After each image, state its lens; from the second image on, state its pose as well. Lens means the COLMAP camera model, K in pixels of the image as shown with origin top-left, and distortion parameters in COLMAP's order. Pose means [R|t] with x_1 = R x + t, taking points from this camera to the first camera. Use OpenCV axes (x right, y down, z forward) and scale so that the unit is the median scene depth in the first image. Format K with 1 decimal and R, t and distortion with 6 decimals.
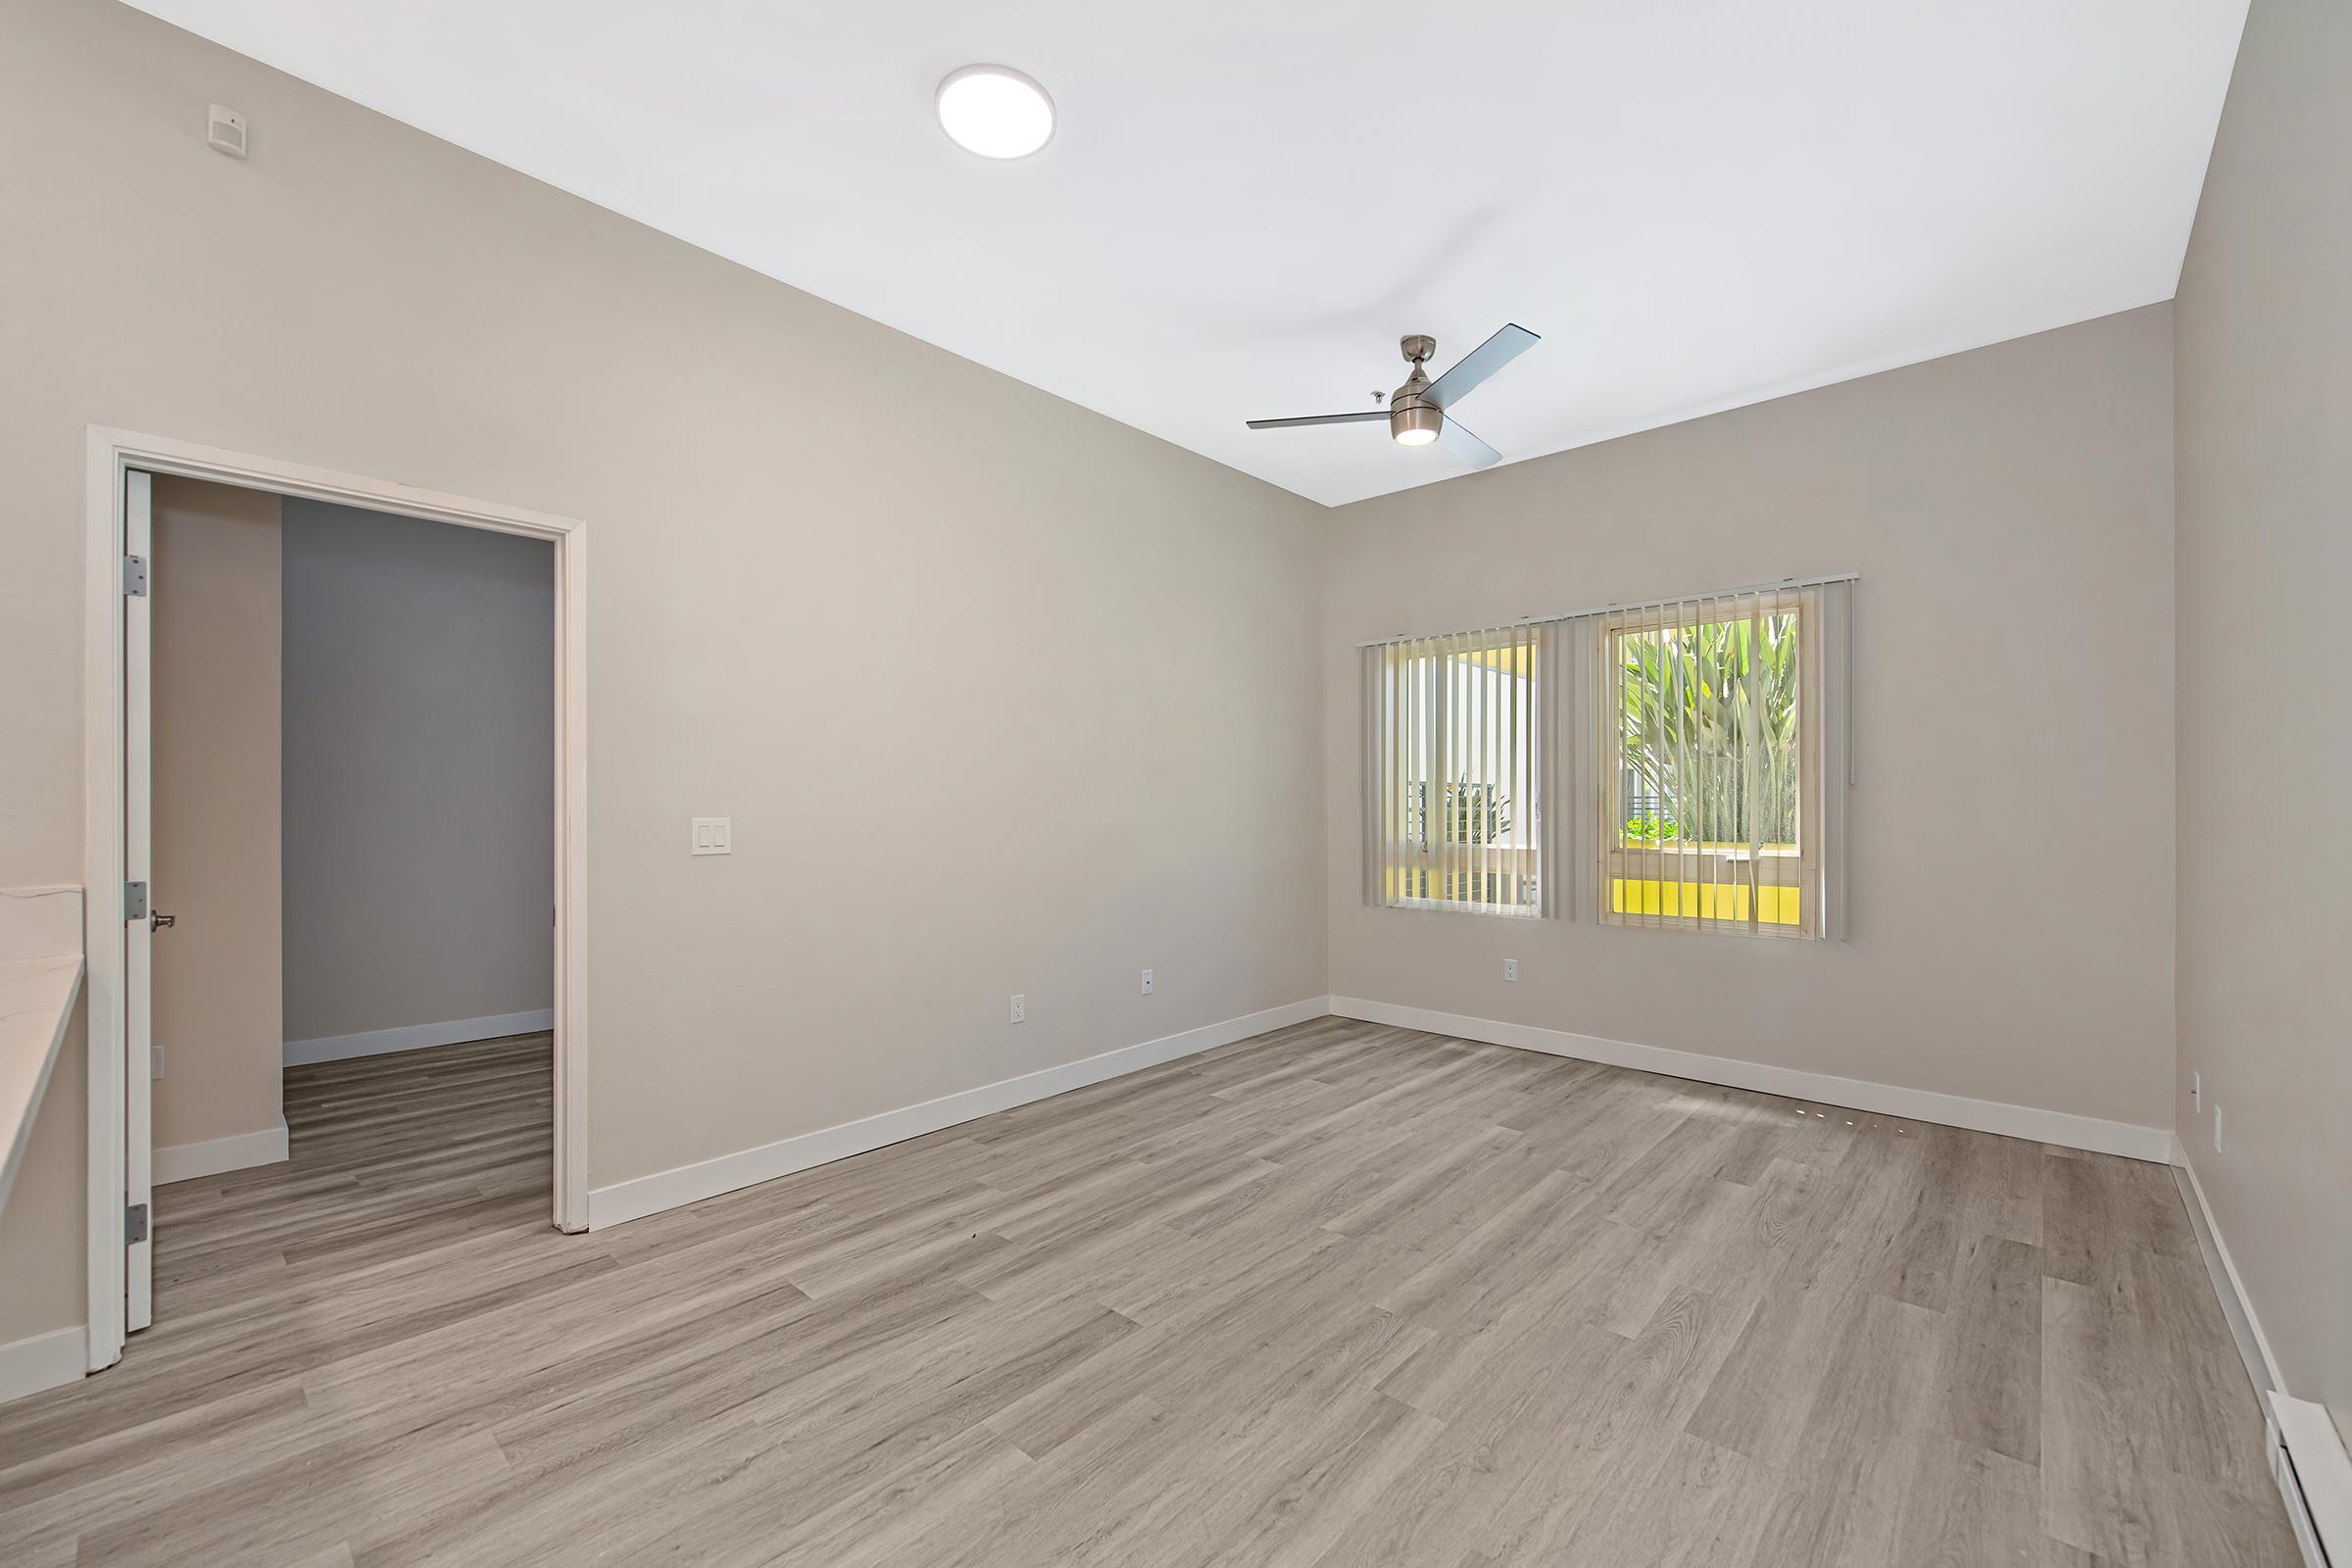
lens RADIAL K [[956.2, 0, 1180.0], [0, 956.2, 804.2], [0, 0, 1]] dist [0.006211, -0.002354]
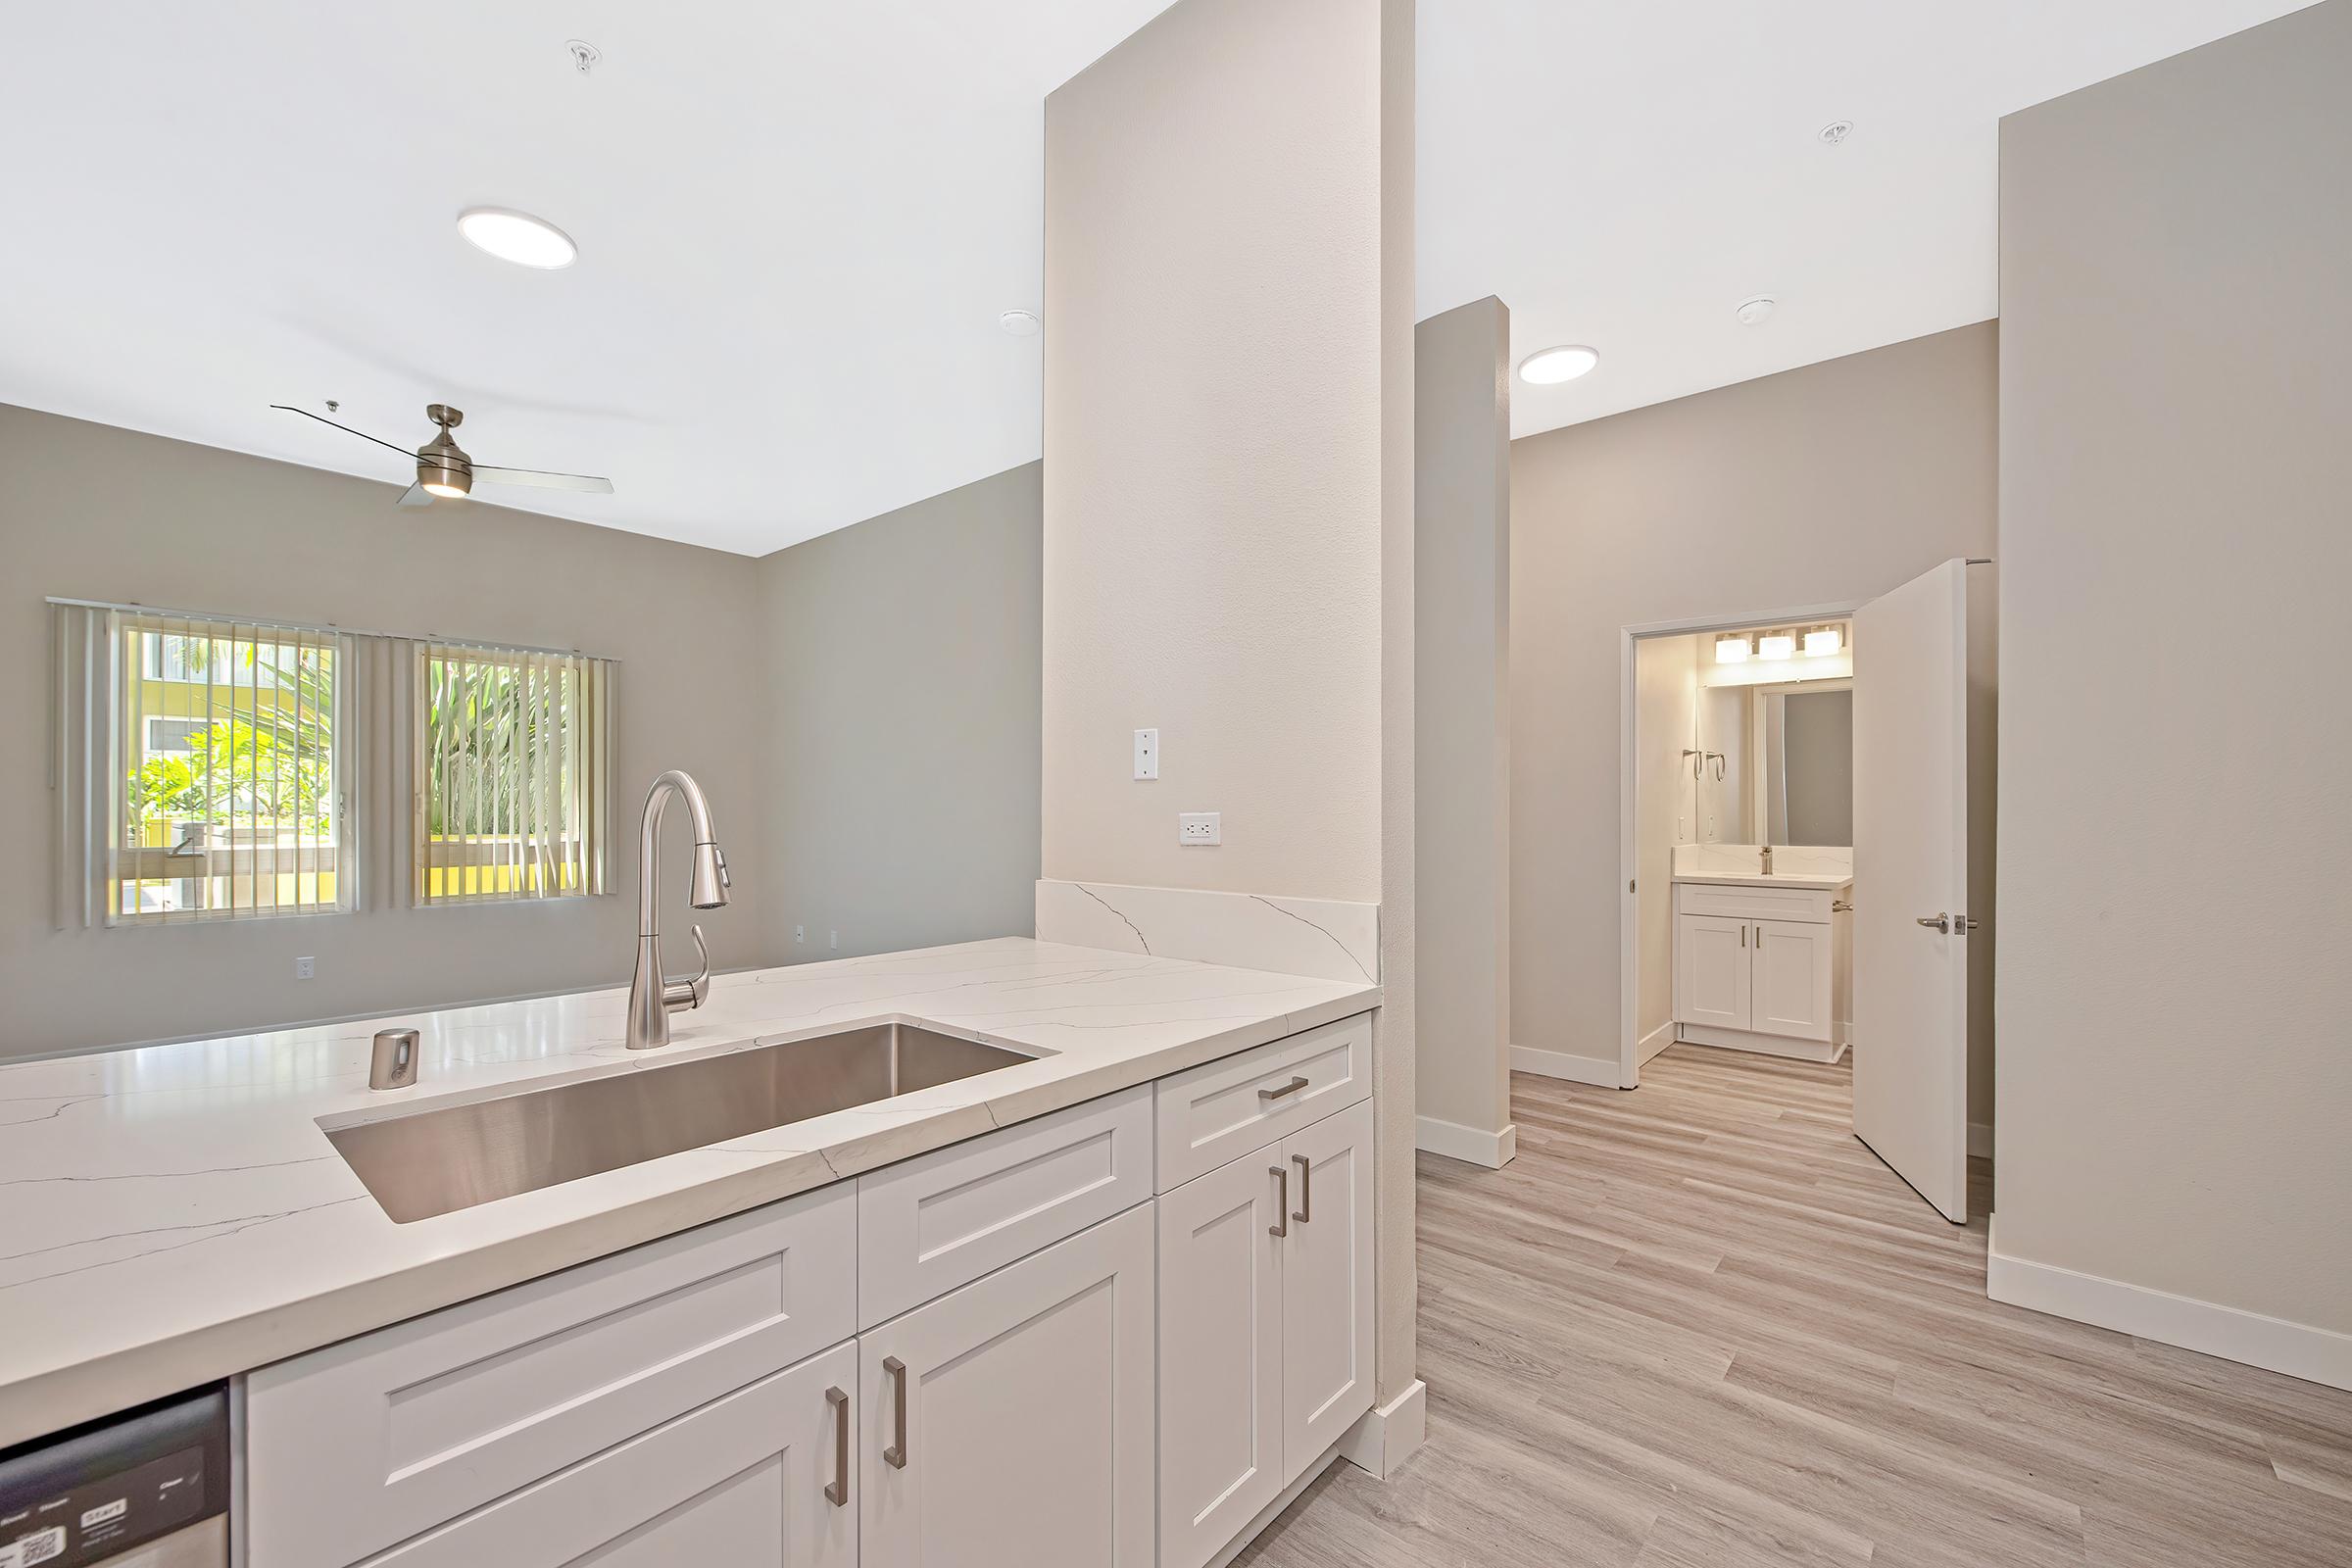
lens RADIAL K [[956.2, 0, 1216.8], [0, 956.2, 807.4], [0, 0, 1]] dist [0.006211, -0.002354]
pose [[-0.054872, -0.002763, 0.998490, -1.108338], [-0.003574, 0.999990, 0.002571, -0.004207], [-0.998487, -0.003427, -0.054881, 0.136872]]
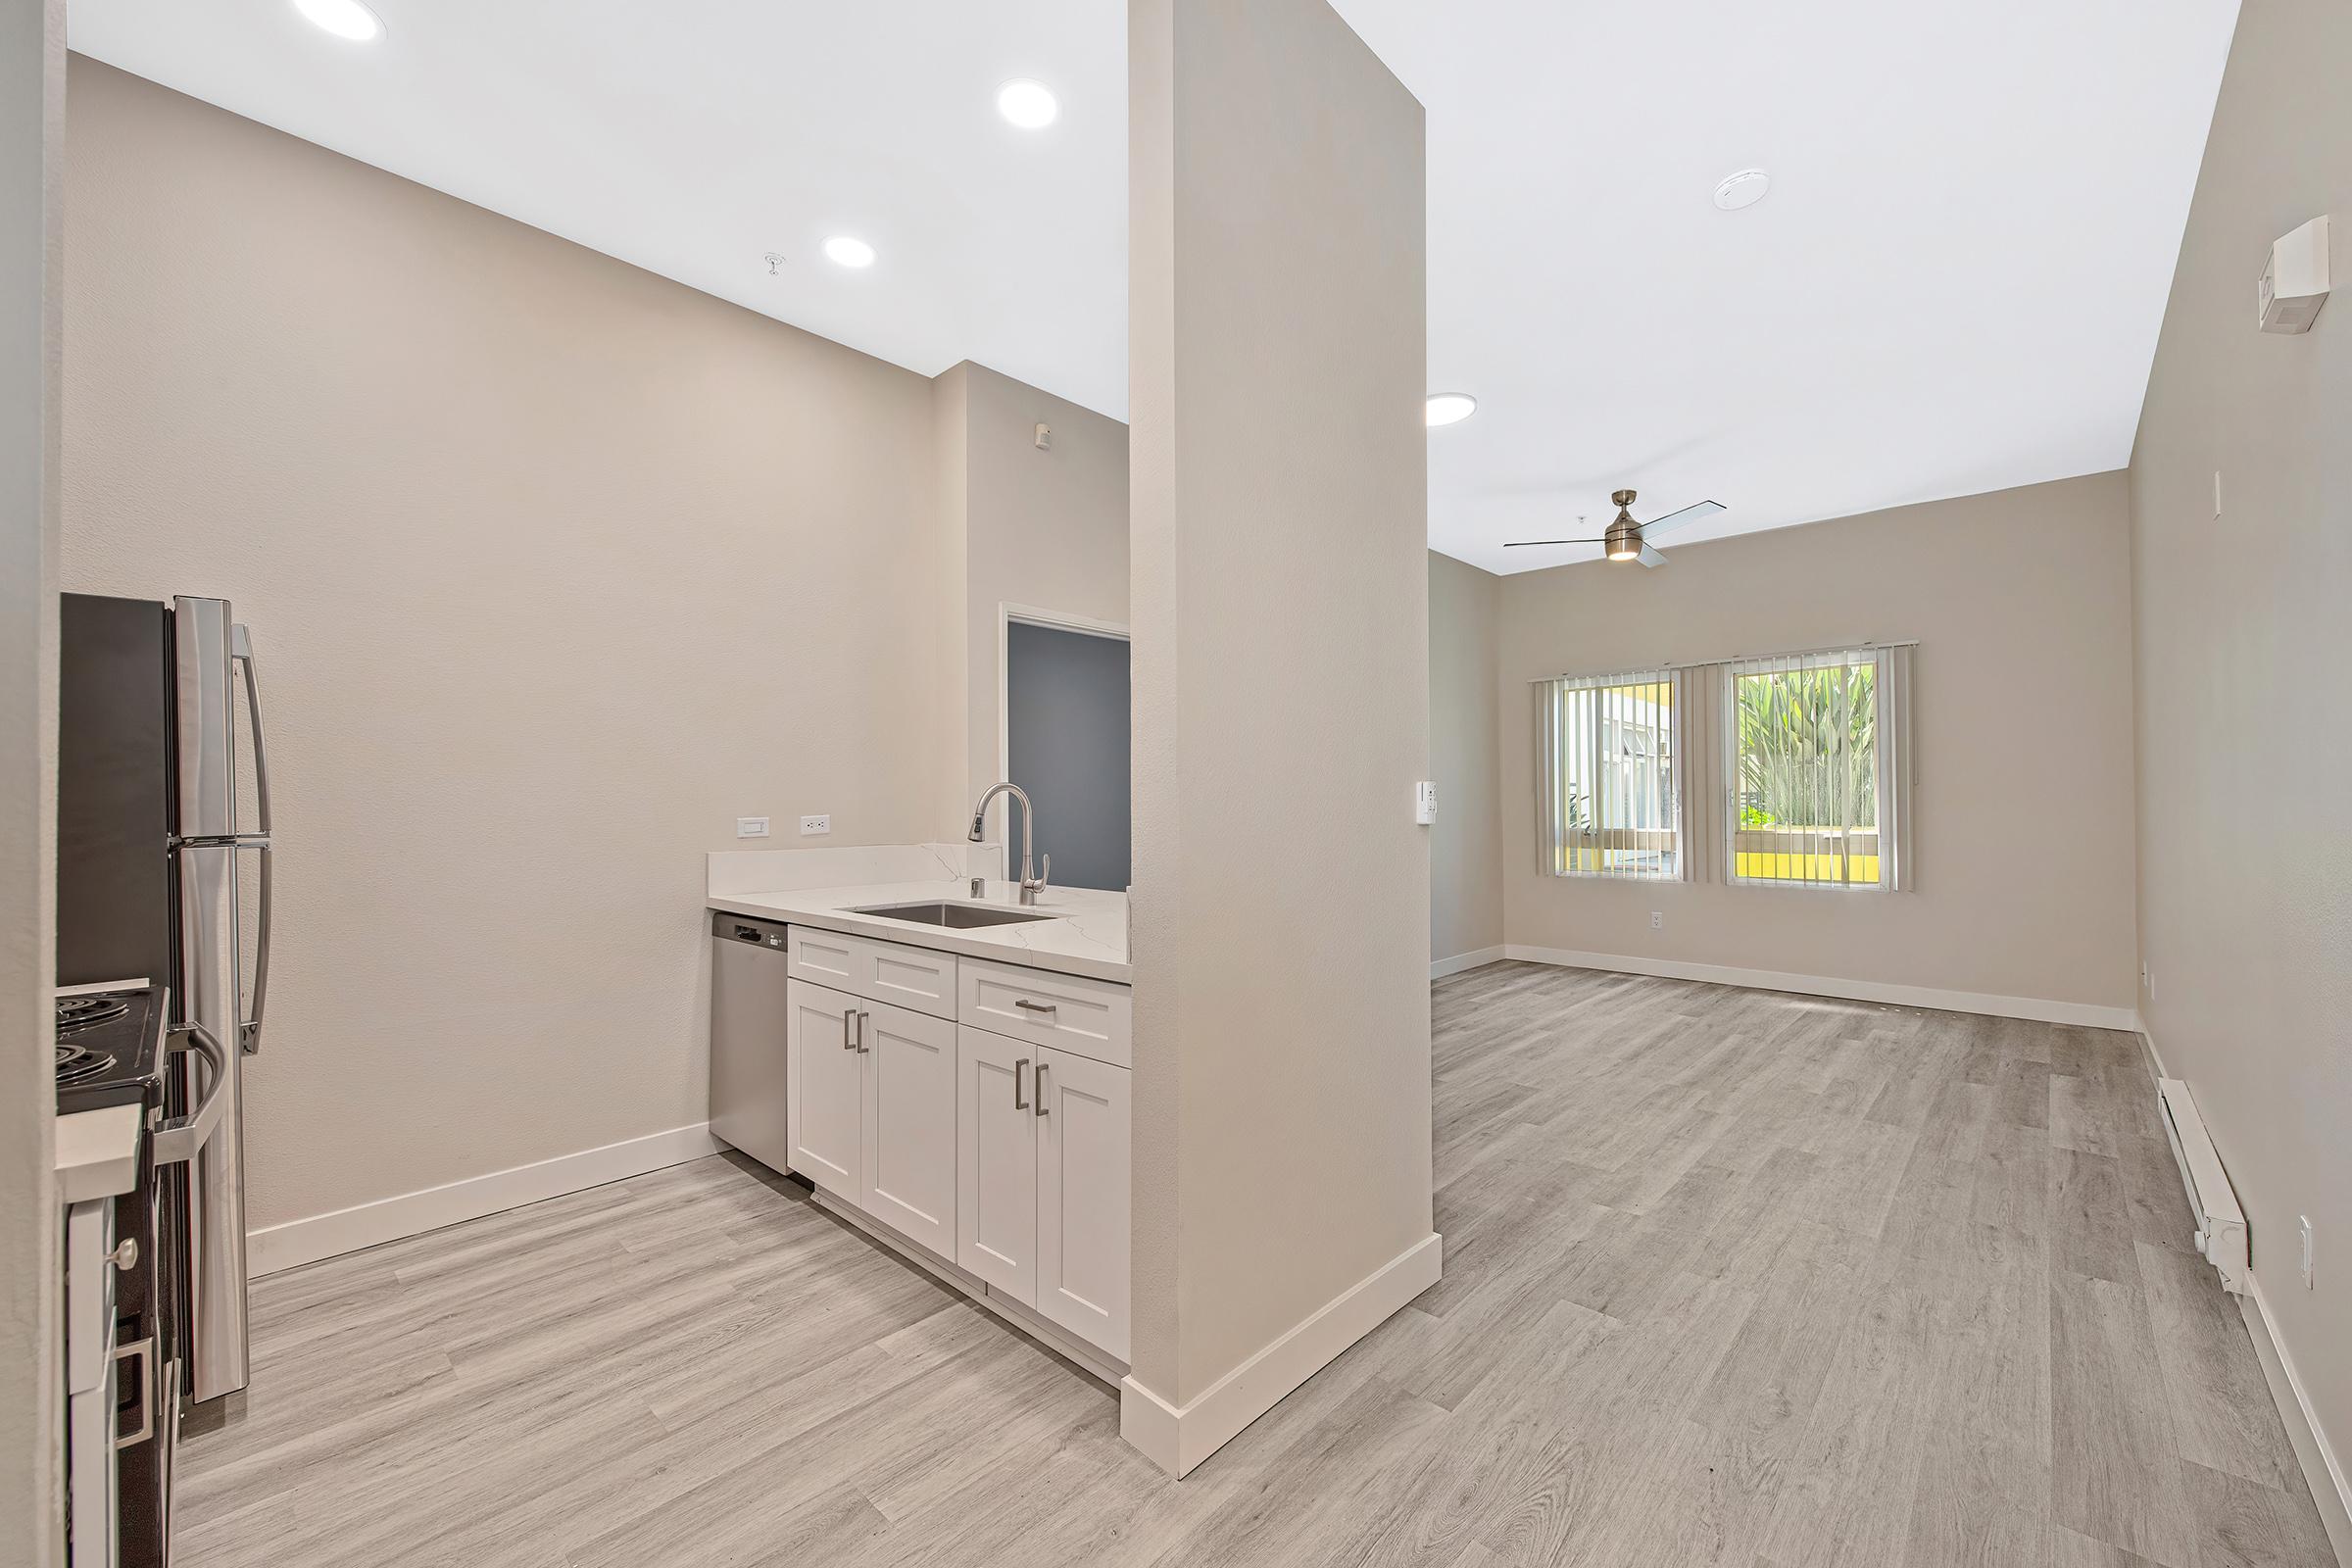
lens RADIAL K [[956.2, 0, 1161.4], [0, 956.2, 793.4], [0, 0, 1]] dist [0.006211, -0.002354]
pose [[0.999876, -0.003455, -0.015332, -0.520937], [0.003333, 0.999963, -0.007946, 0.000118], [0.015359, 0.007894, 0.999851, -0.585605]]
